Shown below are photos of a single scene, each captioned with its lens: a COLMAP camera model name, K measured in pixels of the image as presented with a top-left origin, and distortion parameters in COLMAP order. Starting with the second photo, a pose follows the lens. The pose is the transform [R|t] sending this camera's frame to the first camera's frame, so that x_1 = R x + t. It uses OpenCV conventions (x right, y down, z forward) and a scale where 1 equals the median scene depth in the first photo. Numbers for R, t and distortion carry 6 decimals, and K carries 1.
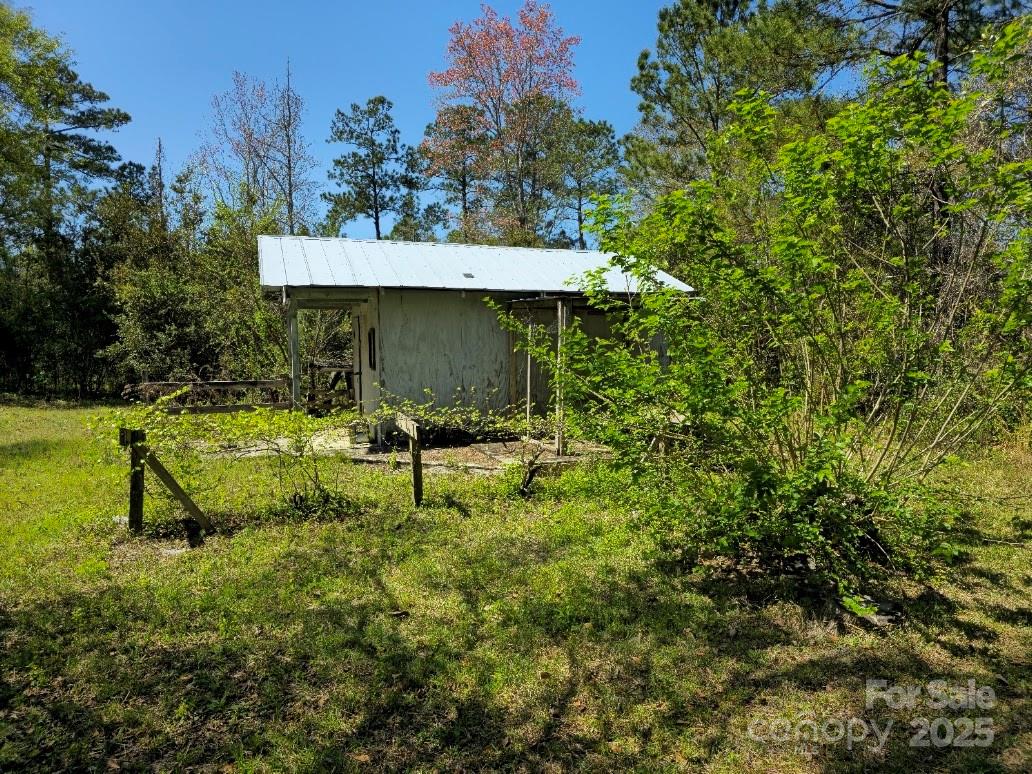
lens RADIAL K [[684.6, 0, 516.0], [0, 684.6, 387.0], [0, 0, 1]] dist [0.070929, -0.050504]
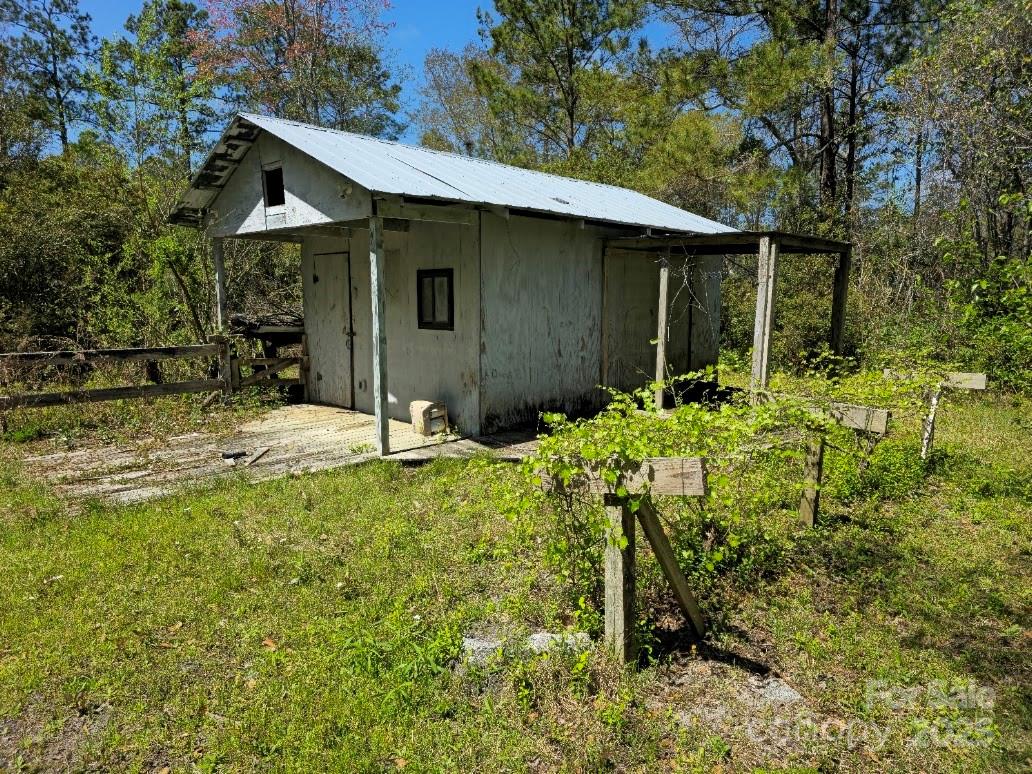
lens RADIAL K [[687.4, 0, 516.0], [0, 687.4, 387.0], [0, 0, 1]] dist [0.100288, -0.096152]
pose [[0.897953, -0.050434, 0.437192, -0.108825], [0.025124, 0.997666, 0.063487, -0.002242], [-0.439374, -0.046025, 0.897124, 0.080444]]
